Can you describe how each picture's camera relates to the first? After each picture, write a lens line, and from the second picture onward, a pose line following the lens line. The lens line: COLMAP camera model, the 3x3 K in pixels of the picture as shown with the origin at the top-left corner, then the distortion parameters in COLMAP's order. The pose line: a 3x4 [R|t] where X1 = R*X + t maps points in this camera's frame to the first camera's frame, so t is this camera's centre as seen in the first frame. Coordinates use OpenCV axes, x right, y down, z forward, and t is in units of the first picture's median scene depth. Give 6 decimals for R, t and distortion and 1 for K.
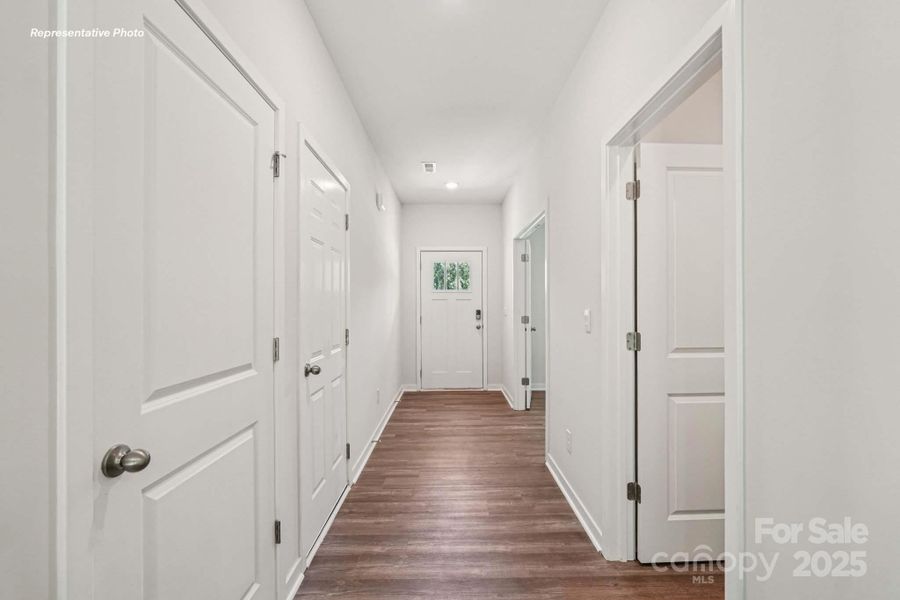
lens RADIAL K [[390.1, 0, 450.0], [0, 390.1, 300.0], [0, 0, 1]] dist [0.000139, 0.000584]
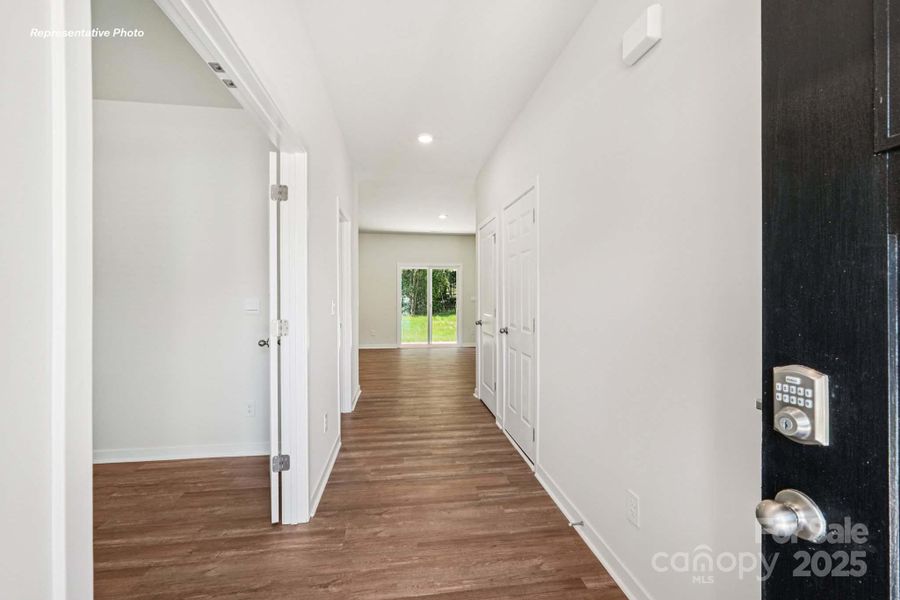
lens RADIAL K [[372.5, 0, 451.6], [0, 372.5, 293.3], [0, 0, 1]] dist [-0.002990, -0.000315]
pose [[-0.989556, 0.001257, -0.144142, 0.109350], [0.003052, 0.999921, -0.012231, 0.019621], [0.144115, -0.012544, -0.989481, 2.070239]]
